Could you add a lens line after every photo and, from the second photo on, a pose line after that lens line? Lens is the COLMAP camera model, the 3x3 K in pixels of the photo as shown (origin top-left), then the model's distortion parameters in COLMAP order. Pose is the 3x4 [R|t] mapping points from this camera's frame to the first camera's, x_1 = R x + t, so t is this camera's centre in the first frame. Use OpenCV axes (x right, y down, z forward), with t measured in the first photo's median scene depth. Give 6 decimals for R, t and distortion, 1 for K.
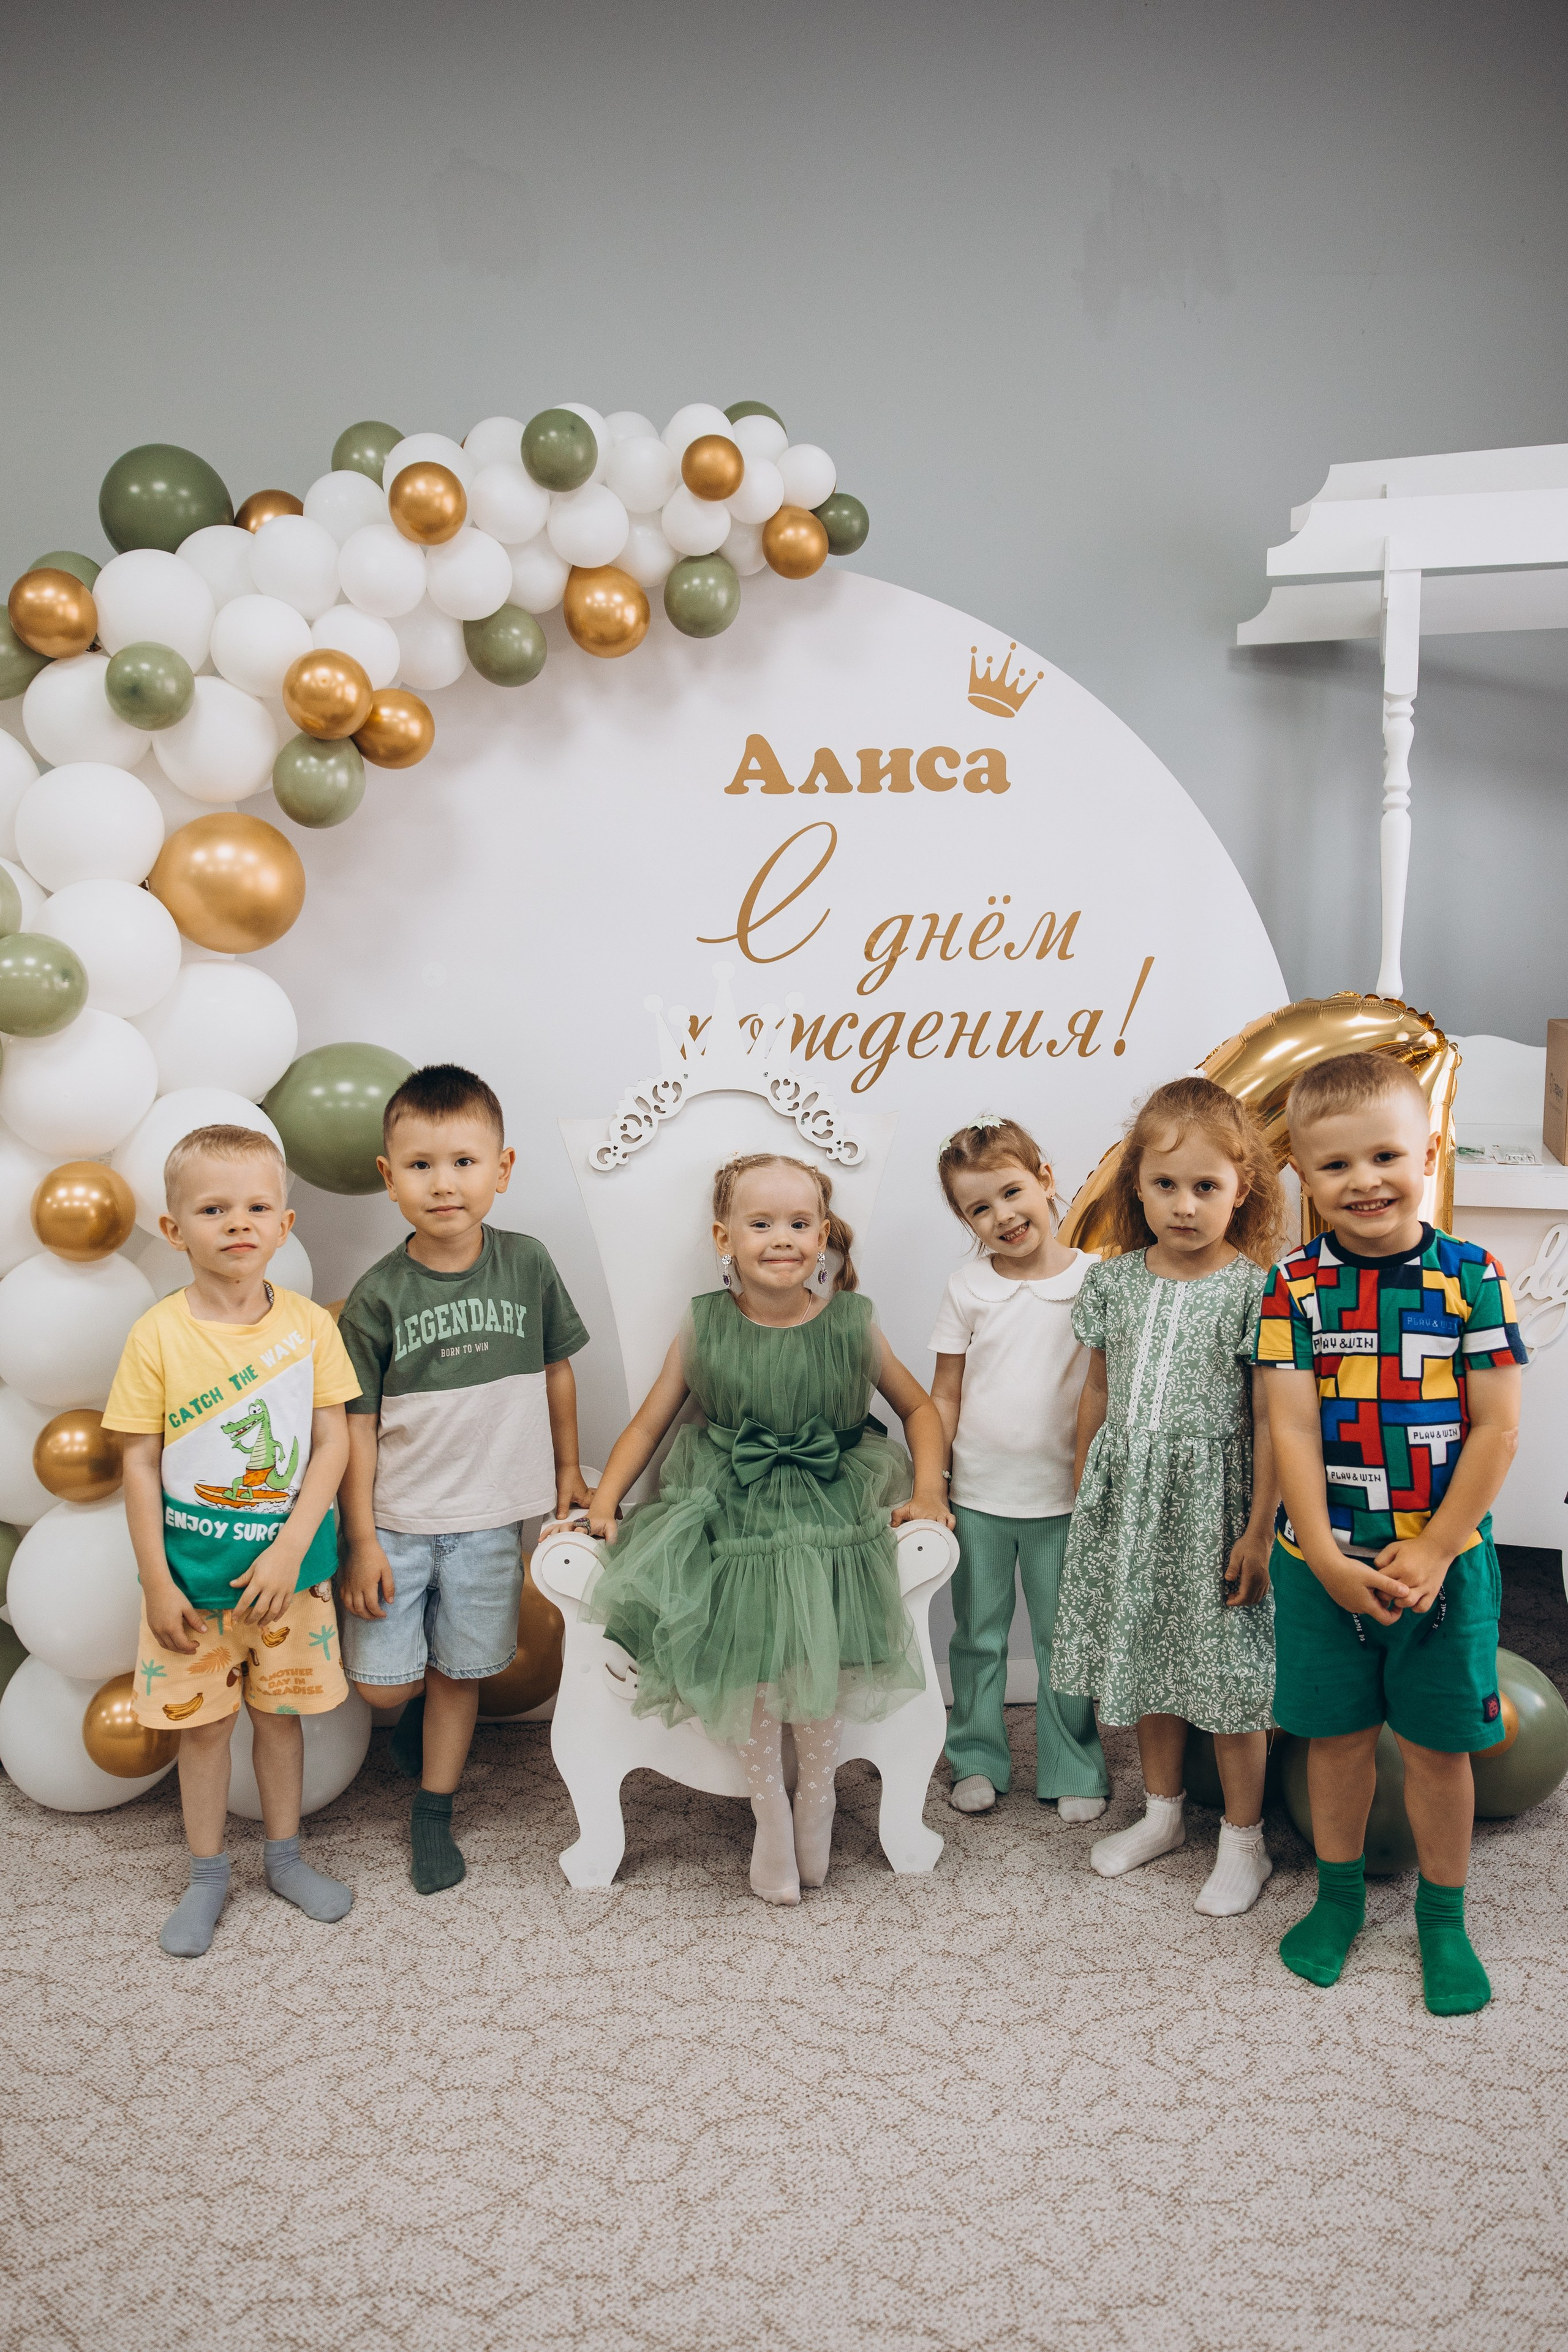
lens RADIAL K [[1853.5, 0, 782.4], [0, 1853.5, 1181.1], [0, 0, 1]] dist [-0.002077, 0.010118]
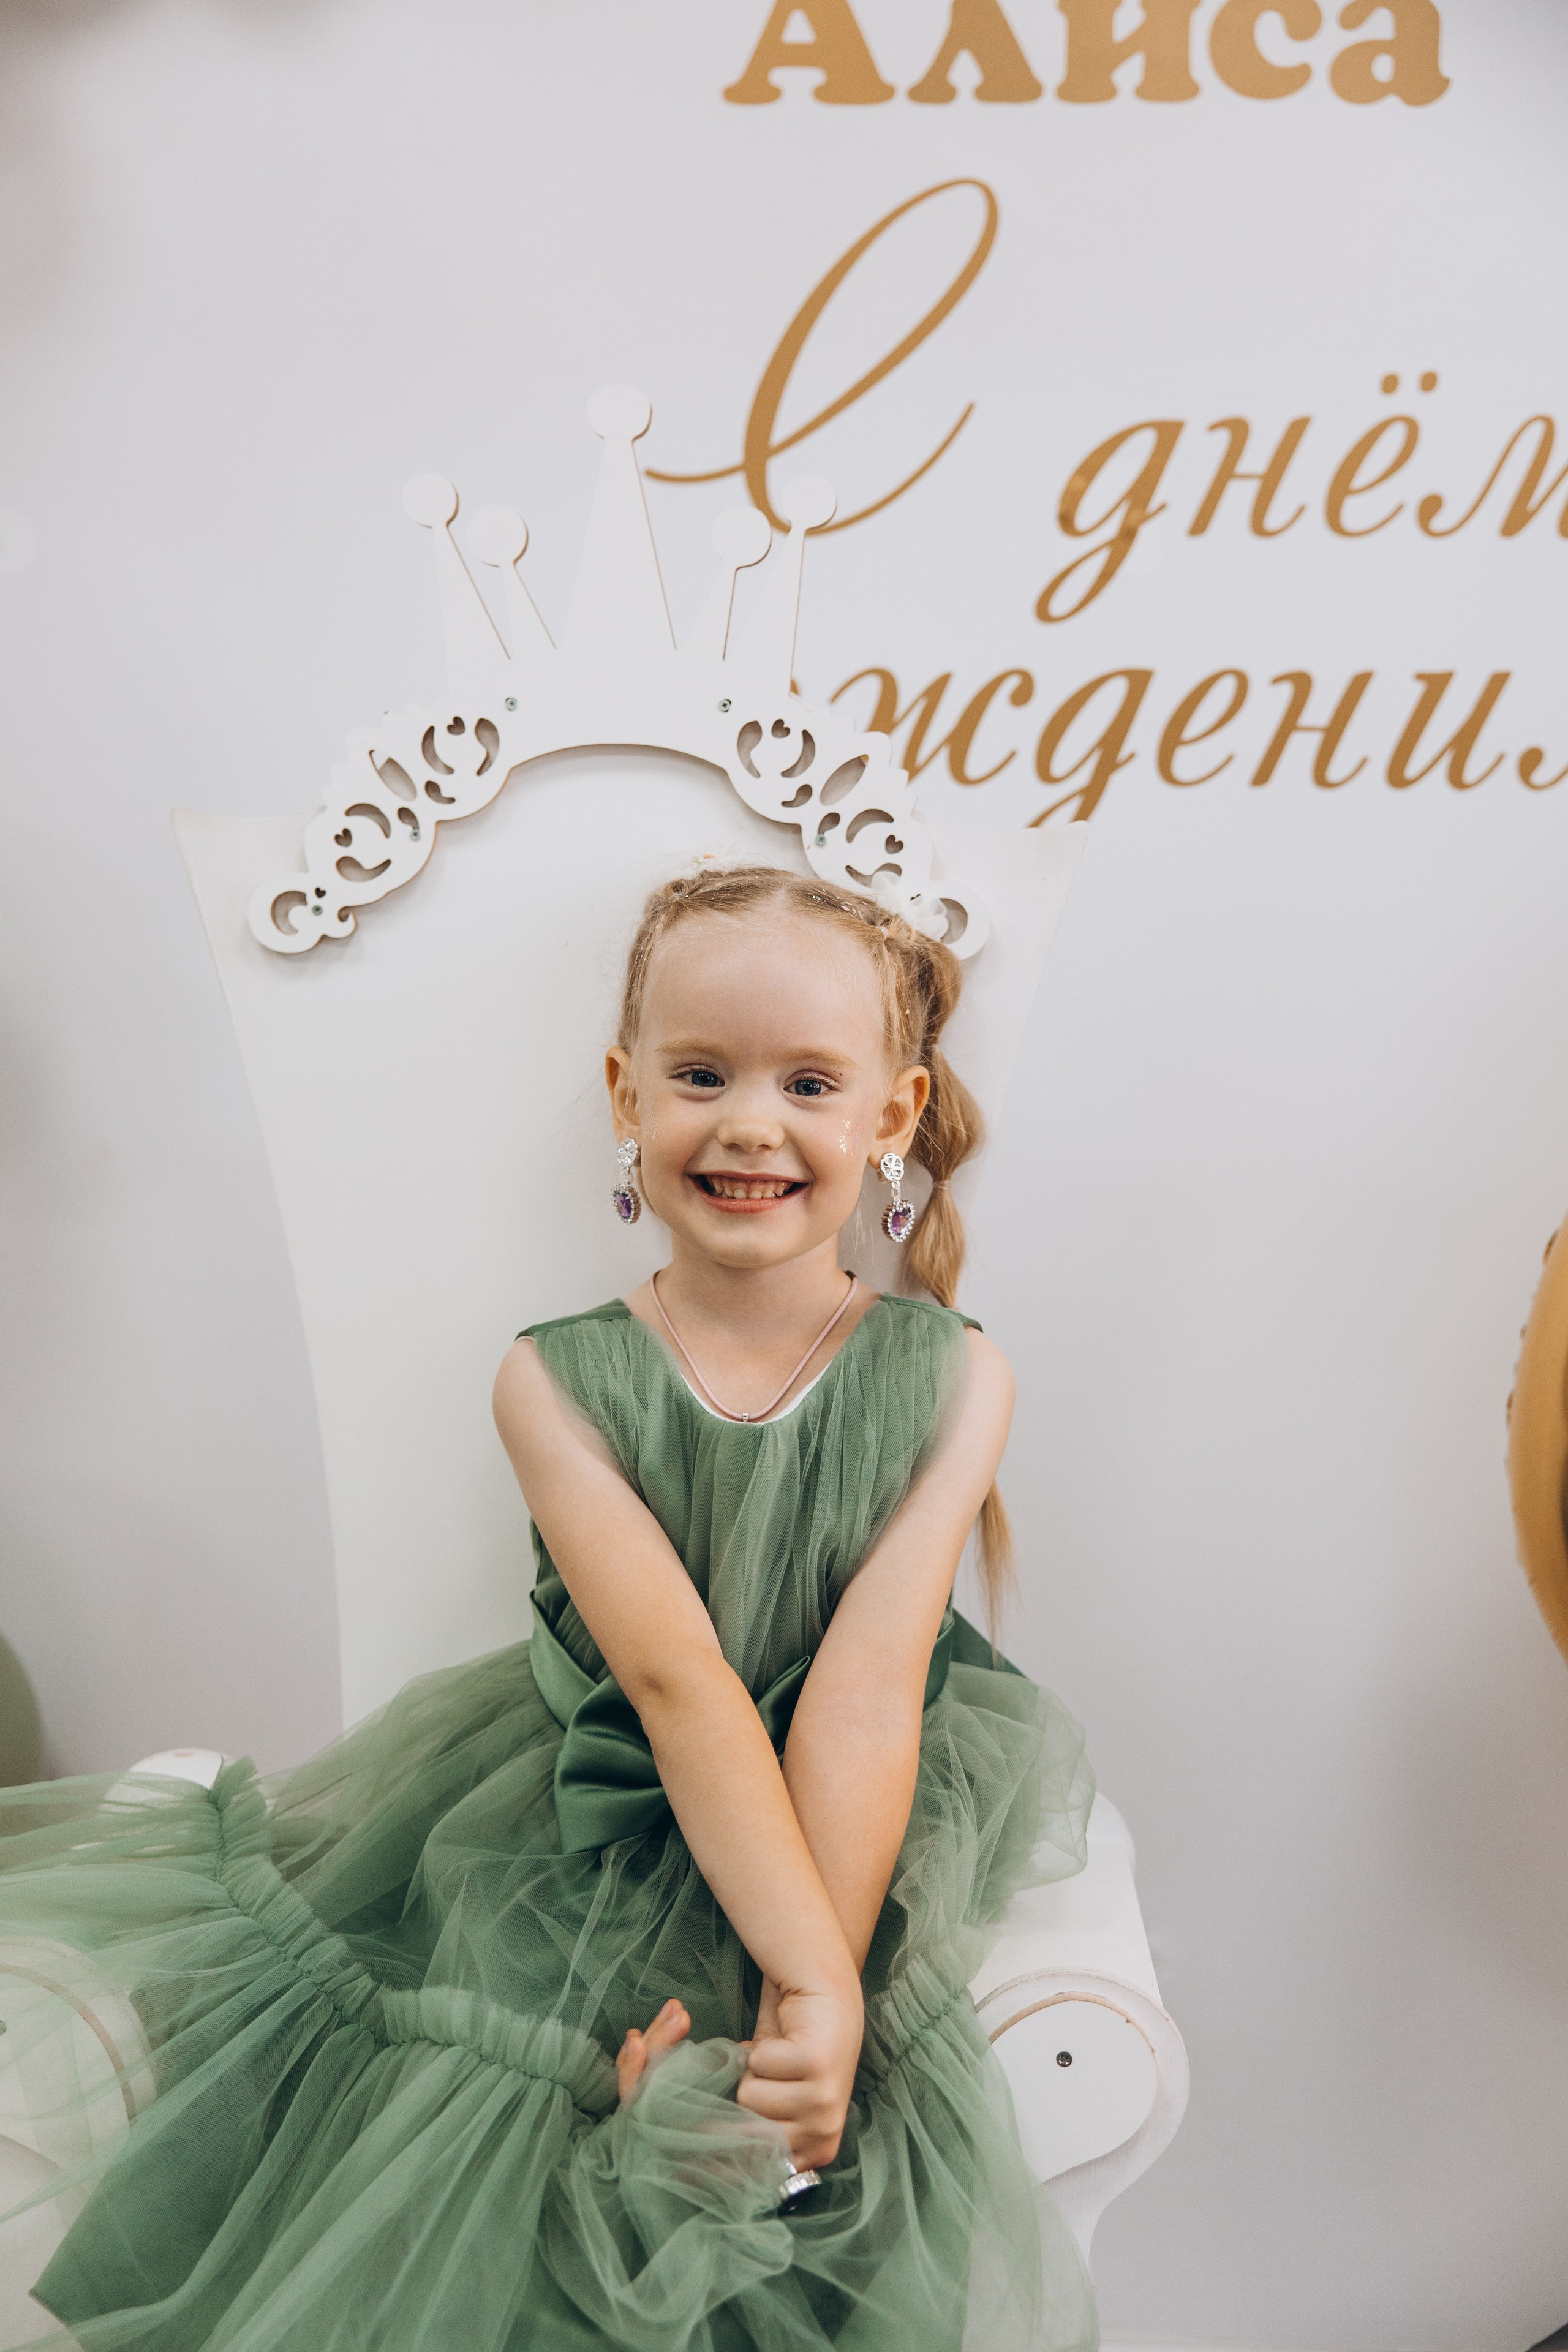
lens RADIAL K [[2852.3, 0, 770.3], [0, 2852.3, 1174.4], [0, 0, 1]] dist [0.180293, 0.000000]
pose [[0.992418, 0.037540, -0.117038, 0.066286], [-0.045650, 0.996681, -0.067406, 0.069574], [0.114119, 0.072237, 0.990837, 0.414865]]
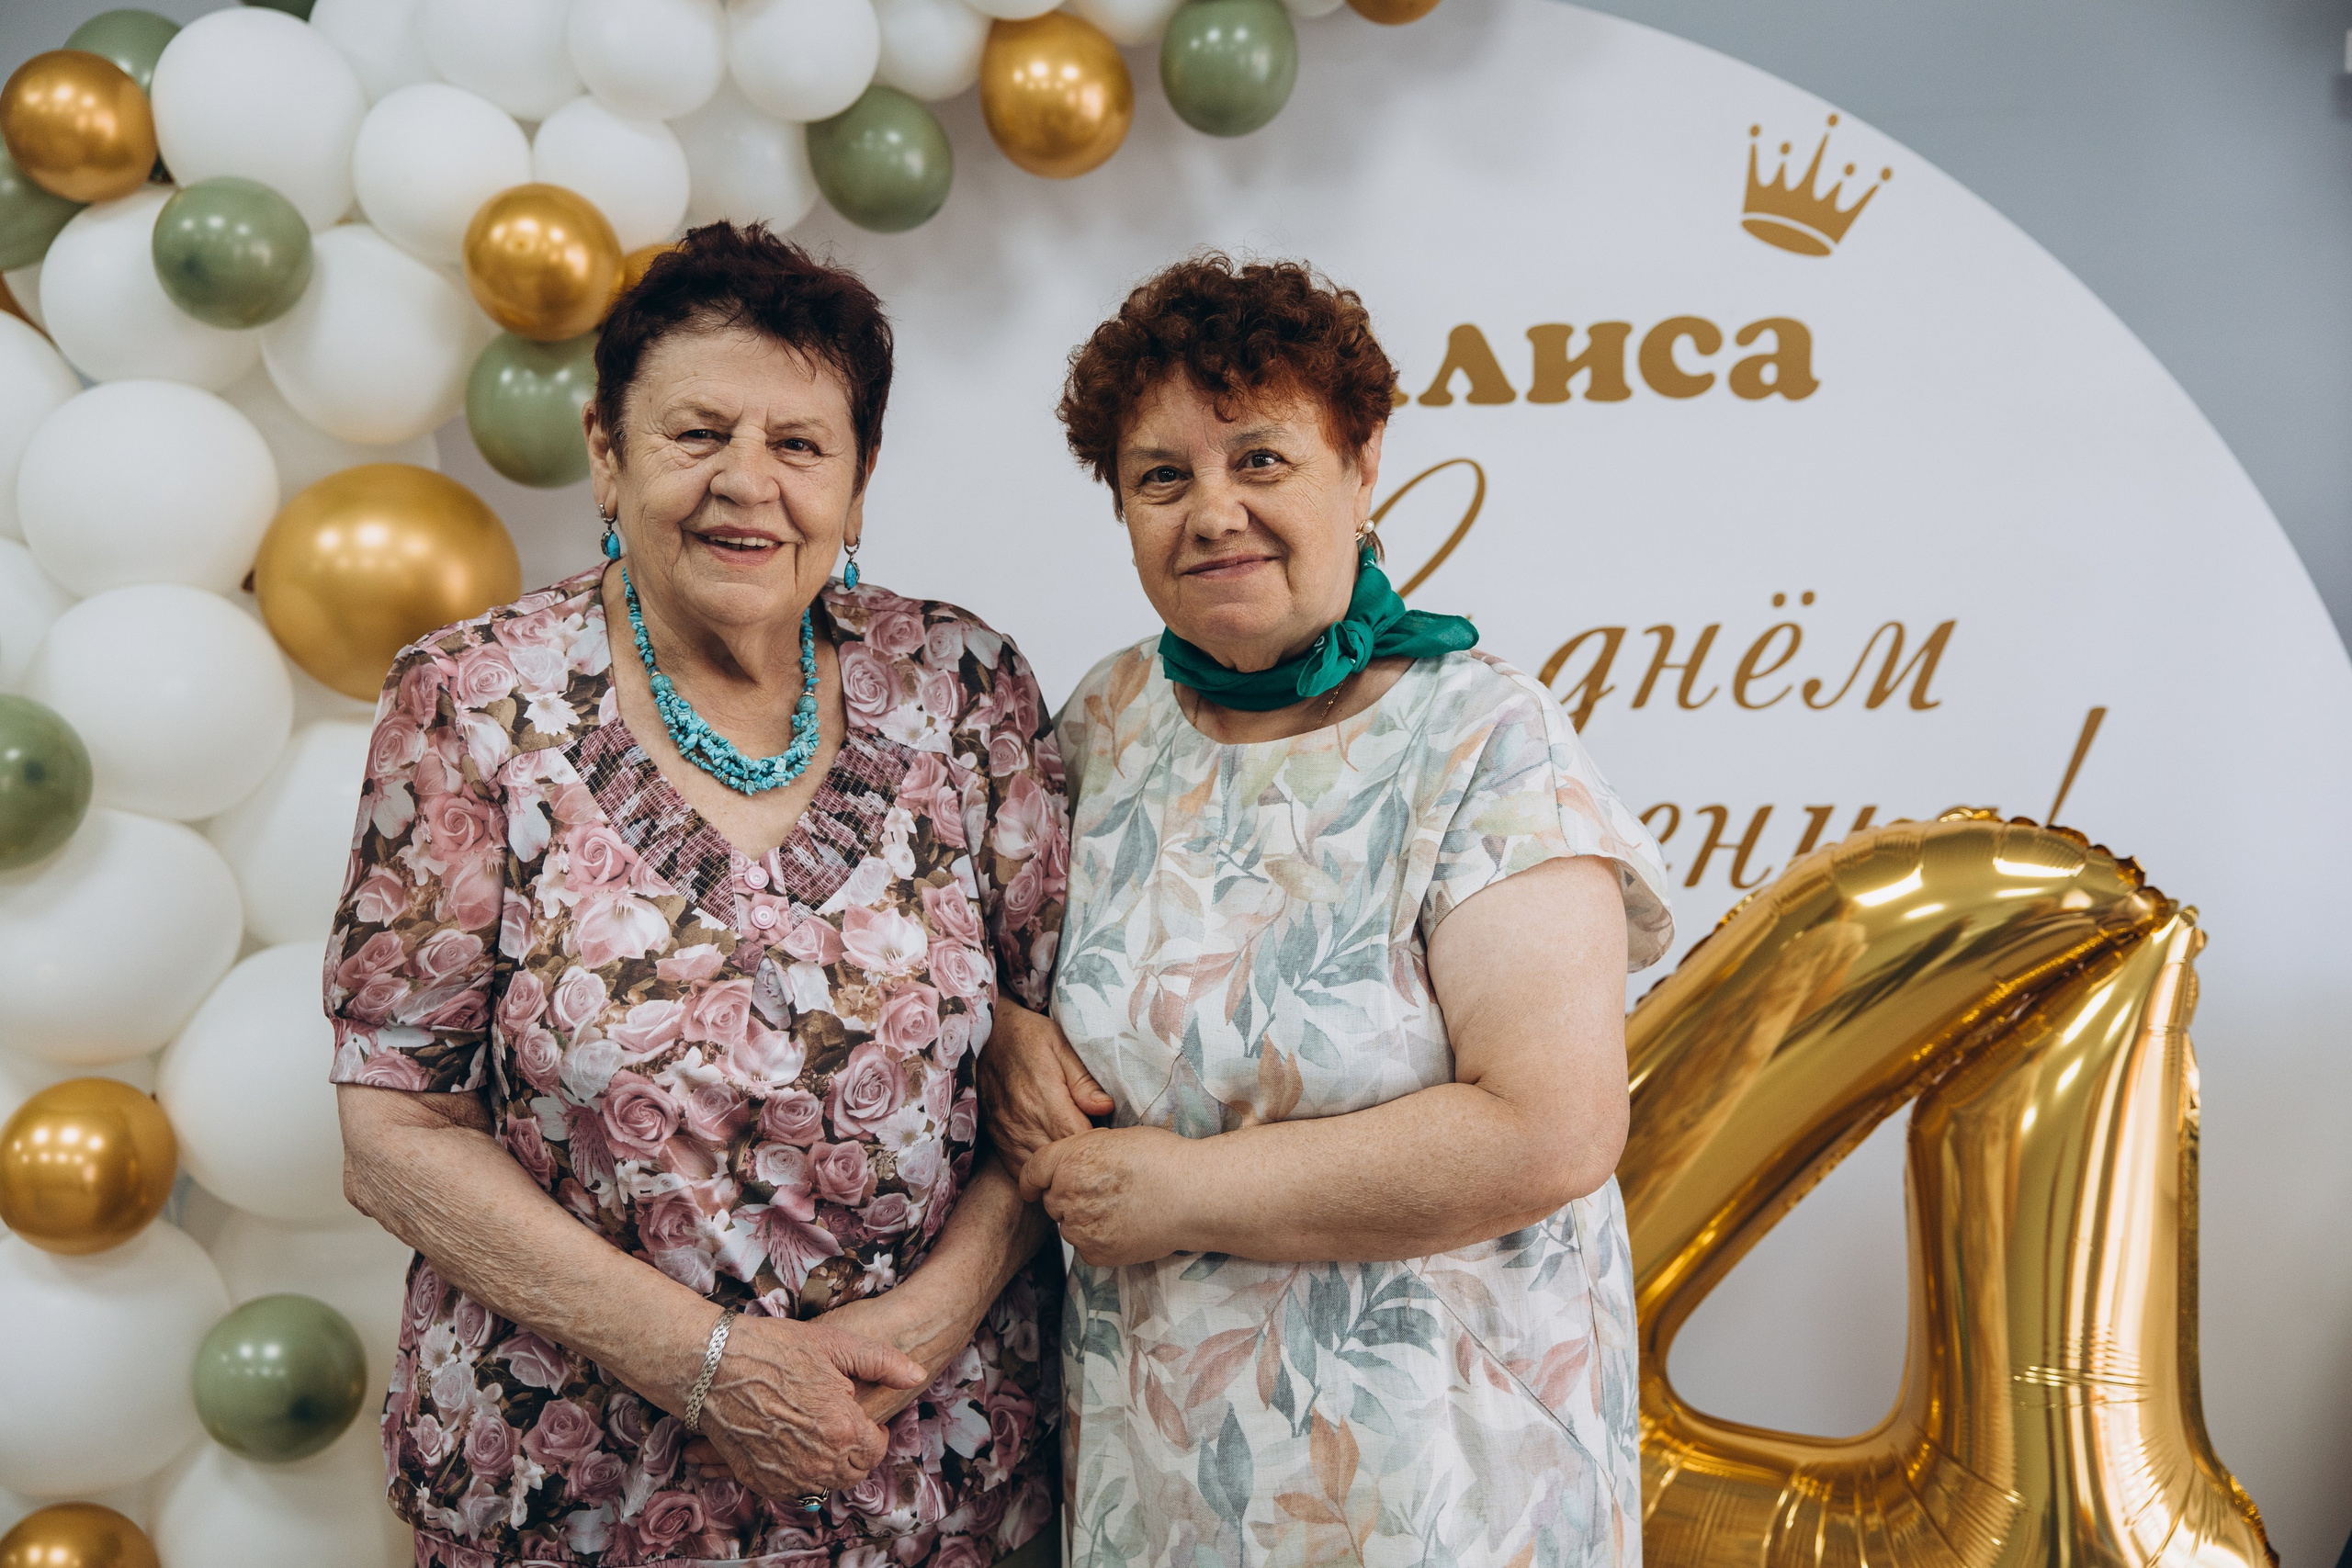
lens RADIAL K [[2908.8, 0, 1167.6], [0, 2908.8, 803.7], [0, 0, 1]] dist [0.203672, 0.000000]
pose [[0.976074, 0.025614, -0.215925, 0.136204], [-0.027323, 0.999614, -0.004934, -0.090631], [0.215716, 0.010715, 0.976397, 0.143665]]
